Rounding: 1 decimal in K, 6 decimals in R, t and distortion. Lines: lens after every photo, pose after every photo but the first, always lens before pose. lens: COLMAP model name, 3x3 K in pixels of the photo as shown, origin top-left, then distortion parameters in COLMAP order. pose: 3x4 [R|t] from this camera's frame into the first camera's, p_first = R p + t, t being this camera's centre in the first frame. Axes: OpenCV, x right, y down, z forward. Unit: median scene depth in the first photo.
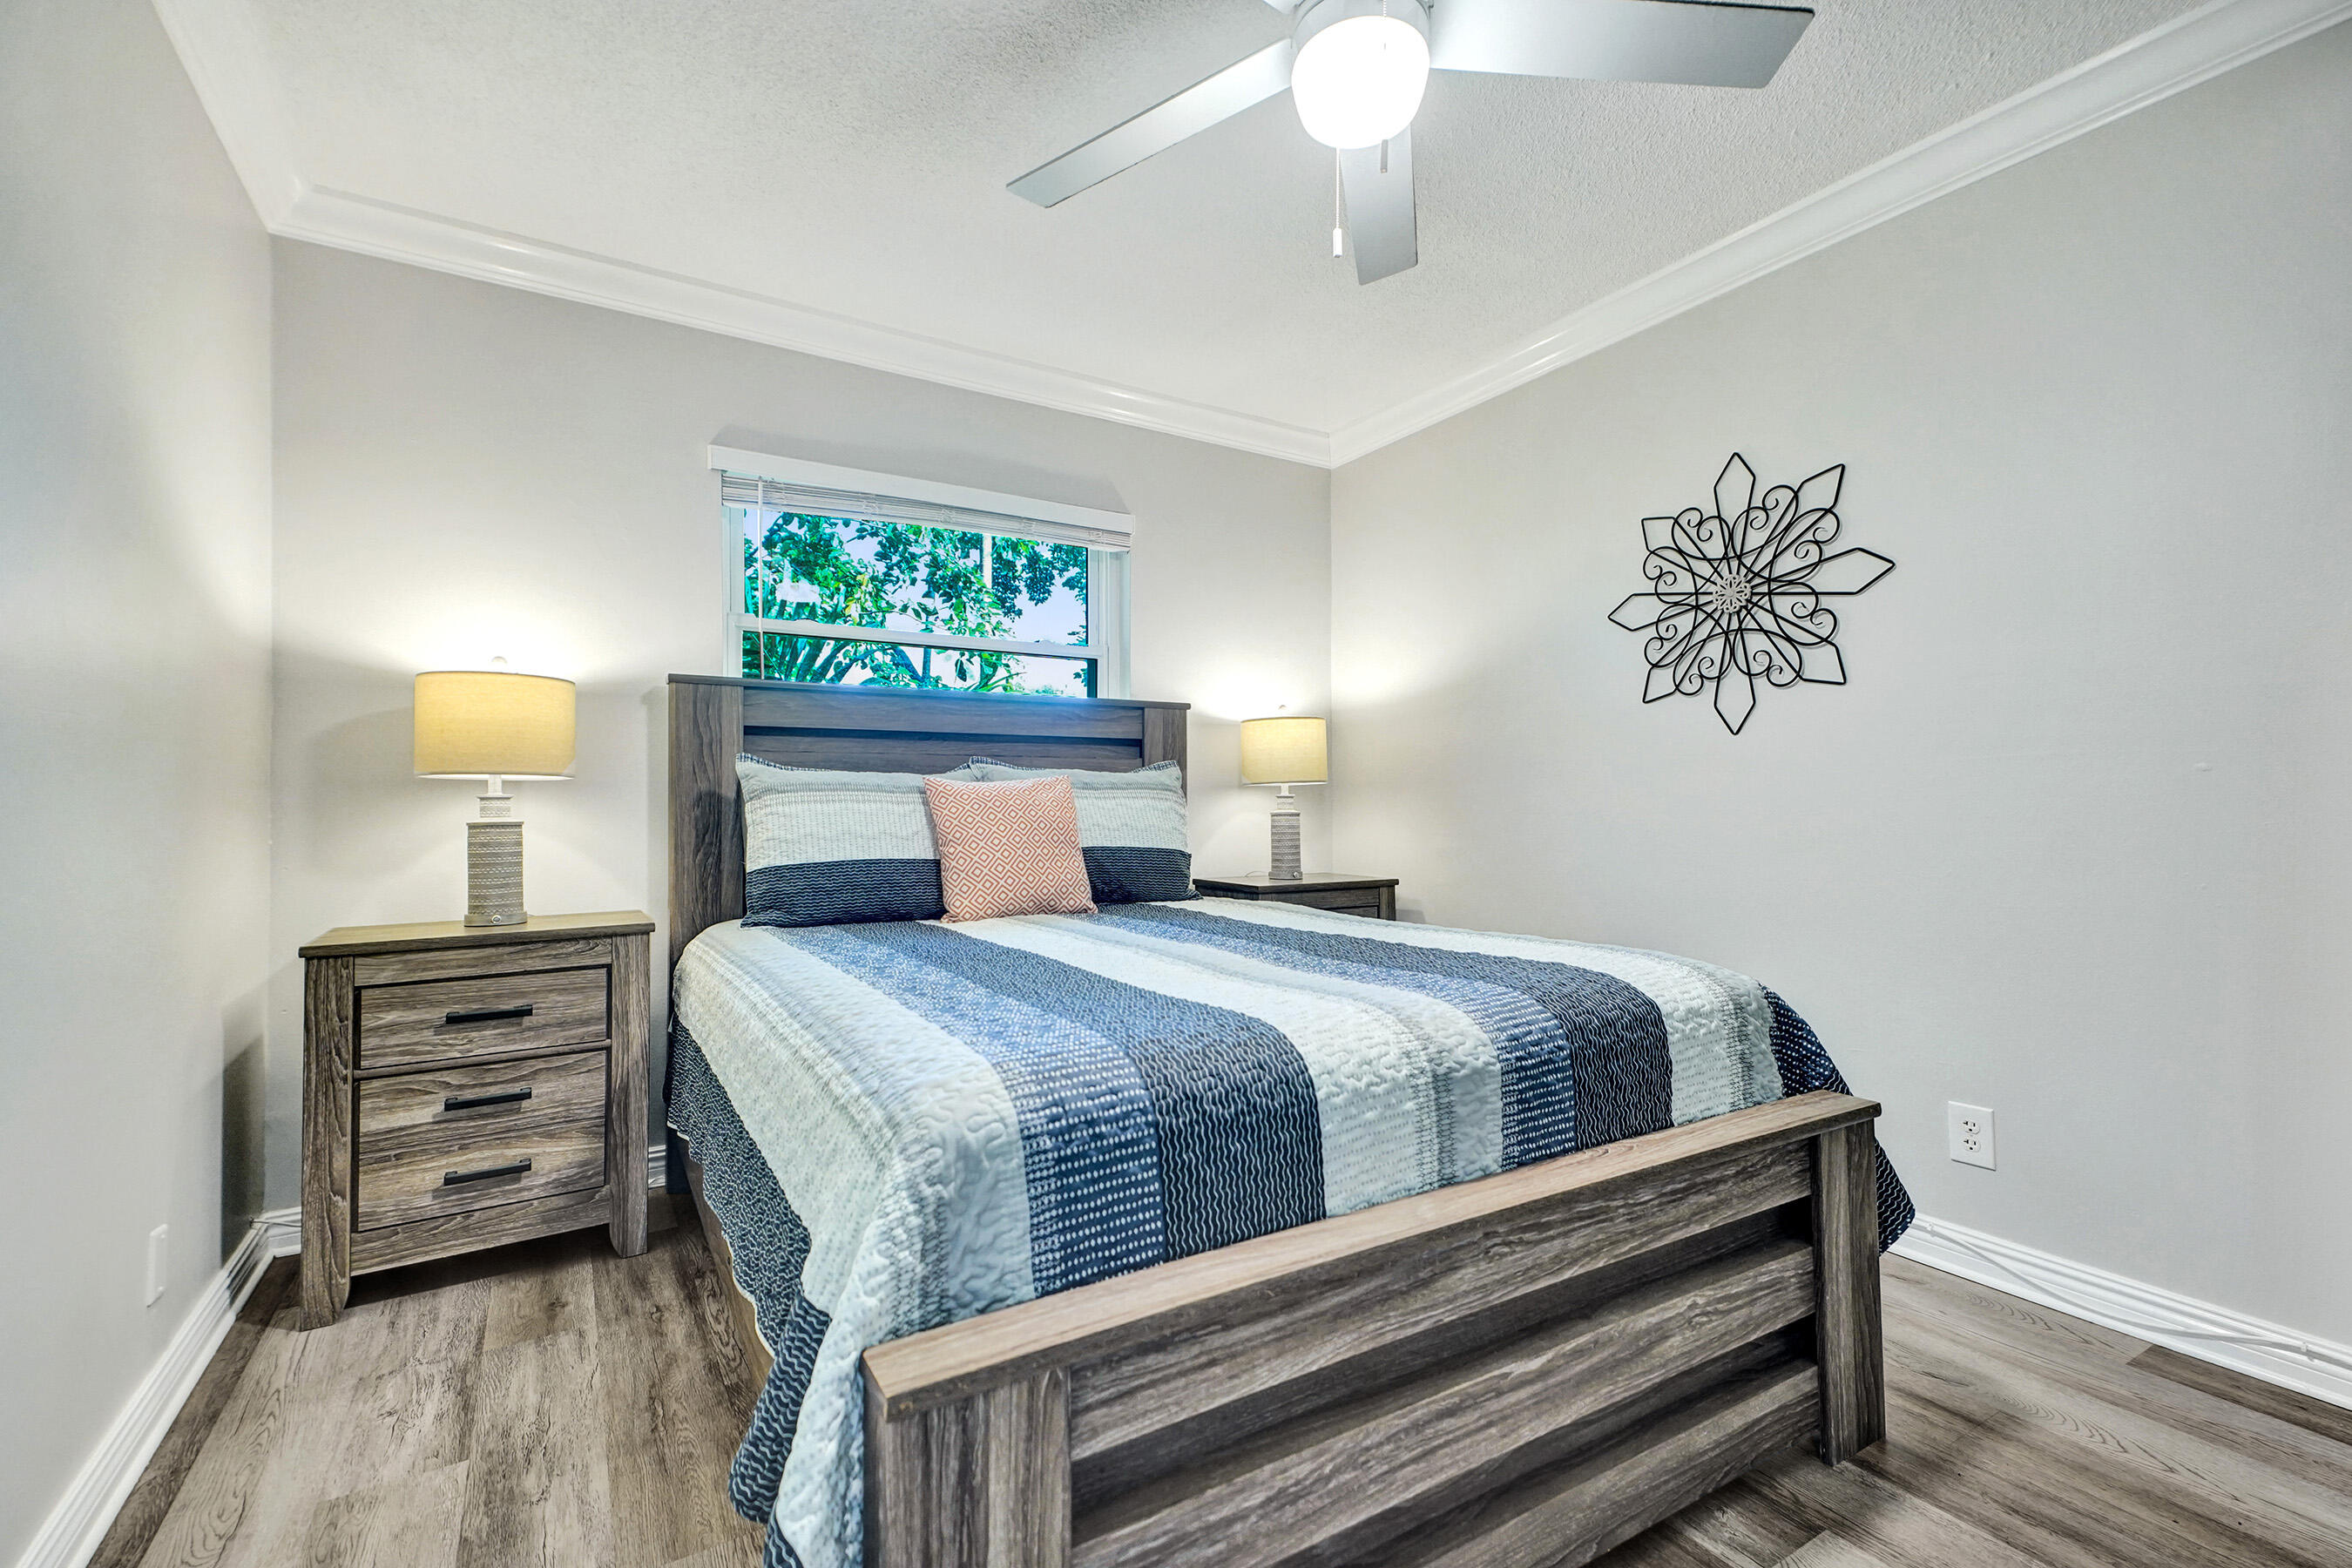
lens RADIAL K [[1019.2, 0, 1176.0], [0, 1019.2, 784.0], [0, 0, 1]] dist [0.040017, 0.000148]
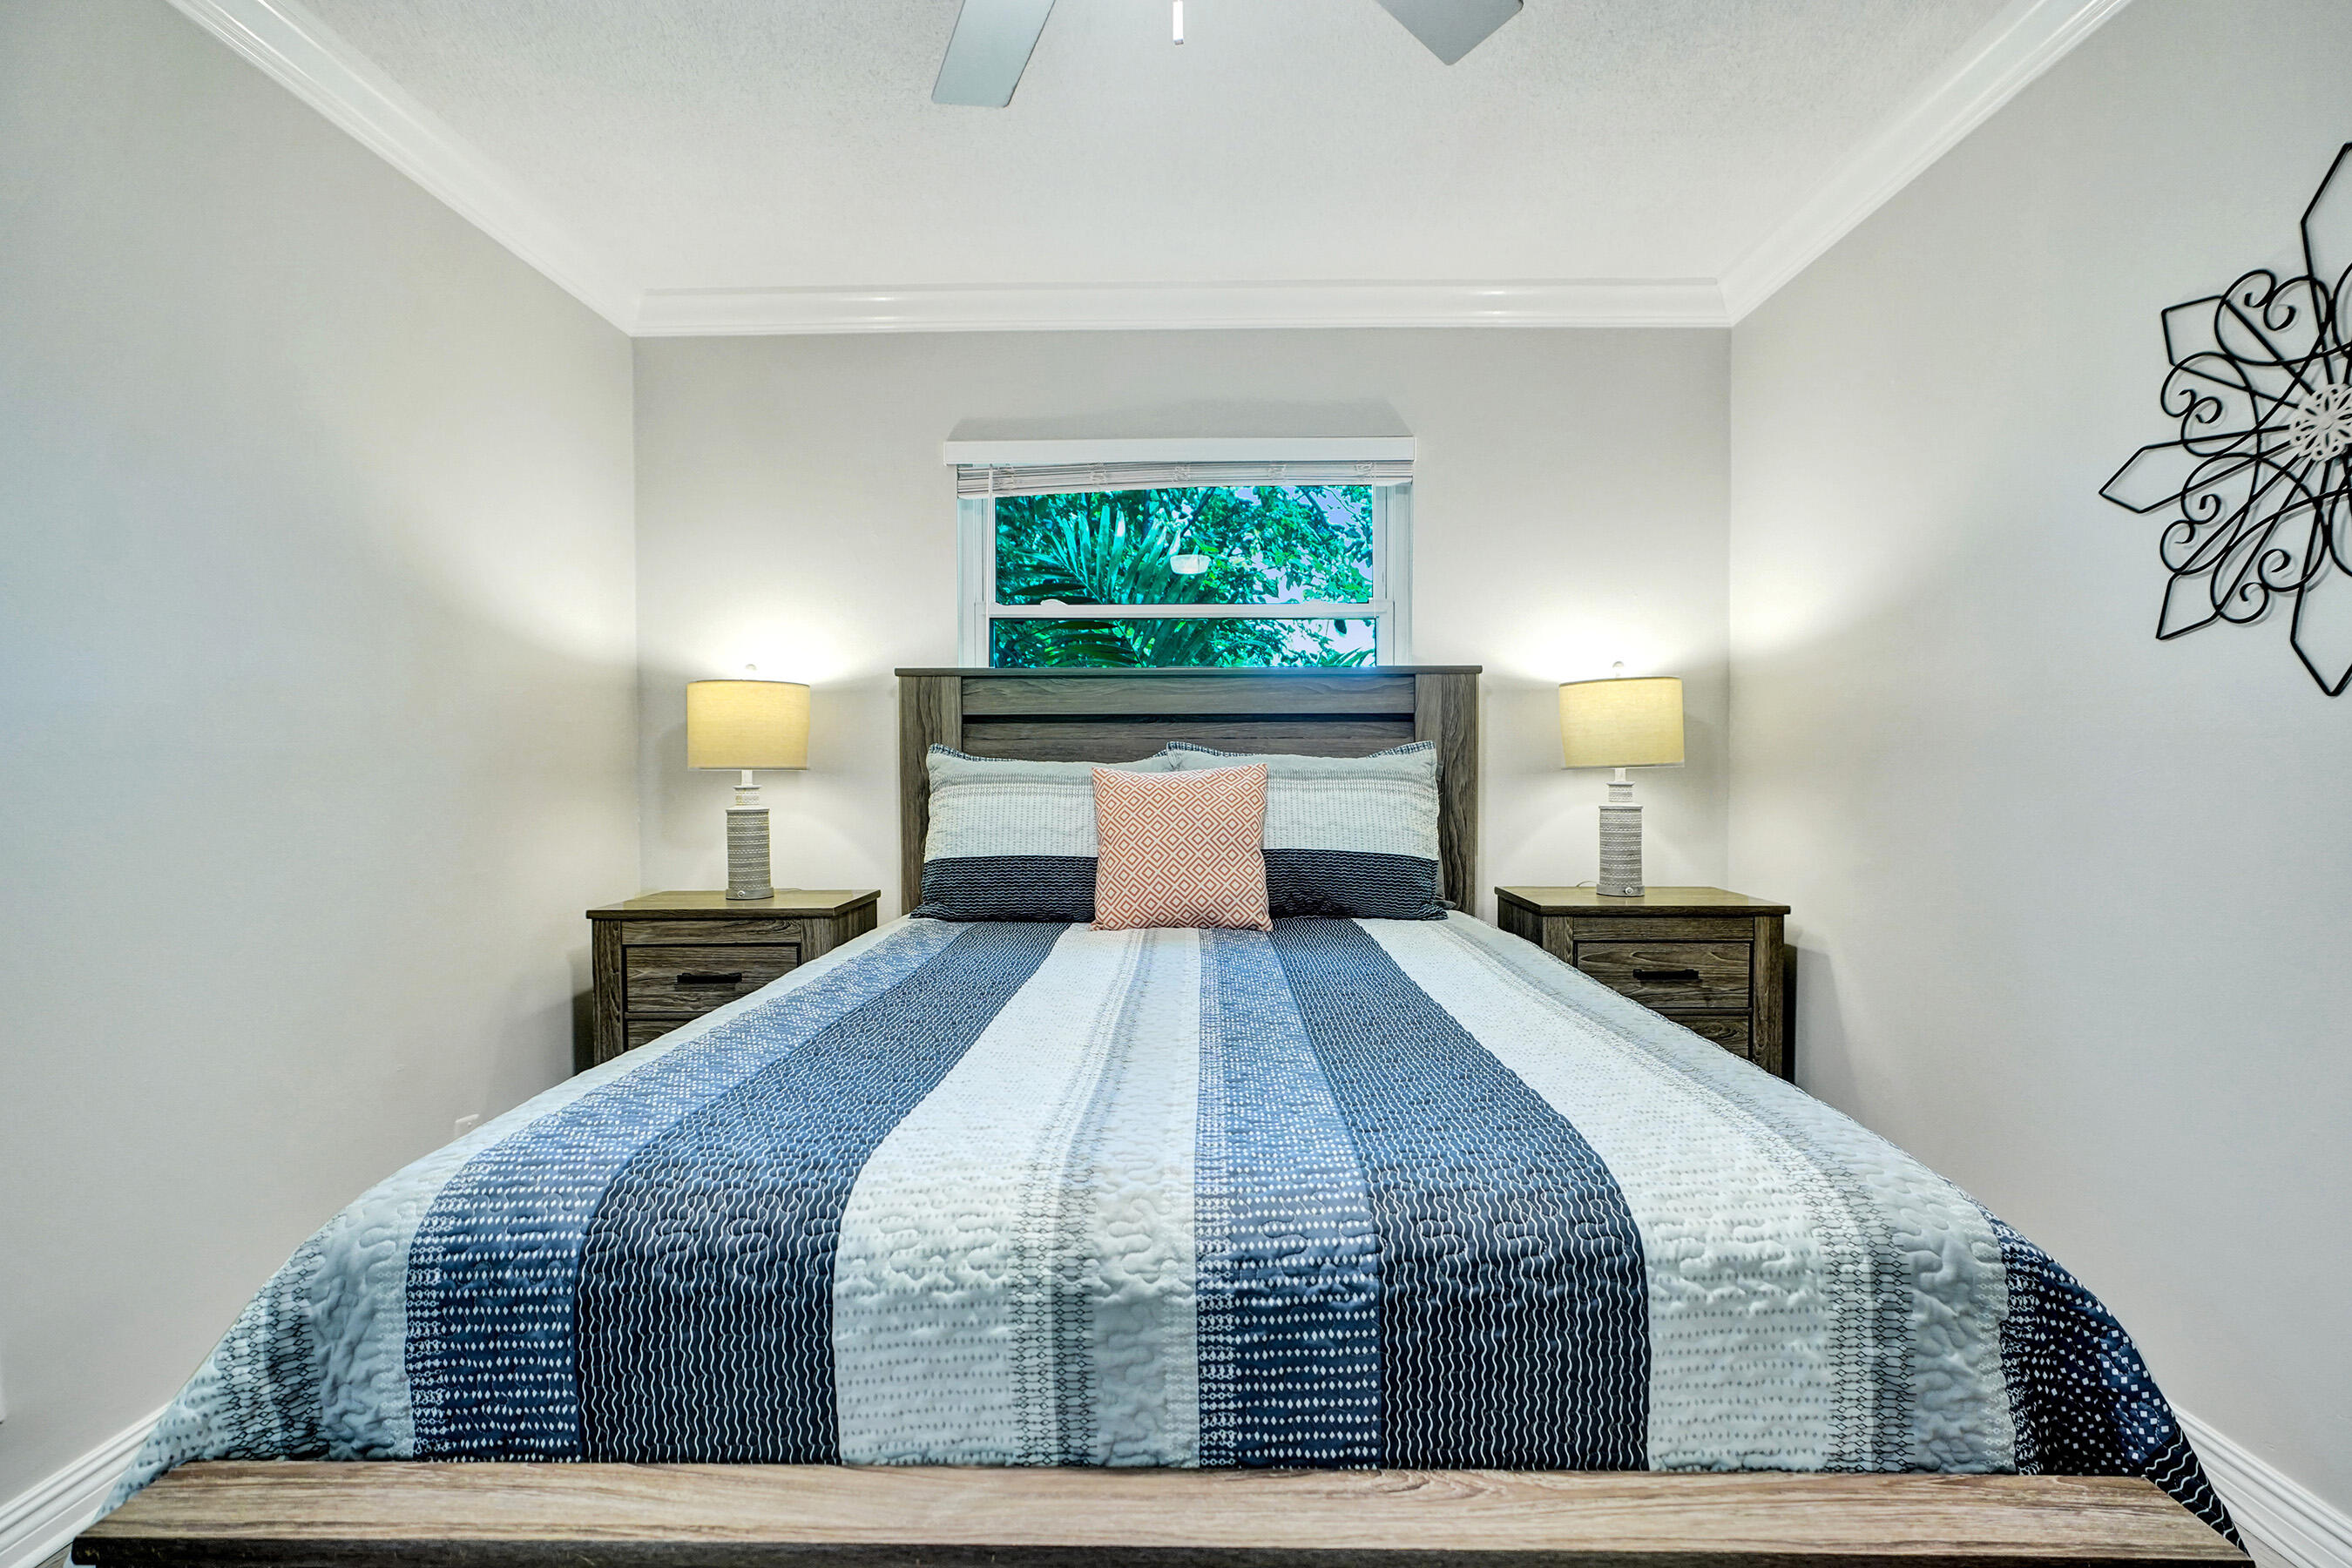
lens RADIAL K [[1048.5, 0, 1181.7], [0, 1048.5, 779.8], [0, 0, 1]] dist [-0.002024, 0.000877]
pose [[0.848253, 0.011801, -0.529460, 0.378943], [0.009160, 0.999275, 0.036948, -0.035142], [0.529512, -0.036191, 0.847530, 0.282992]]
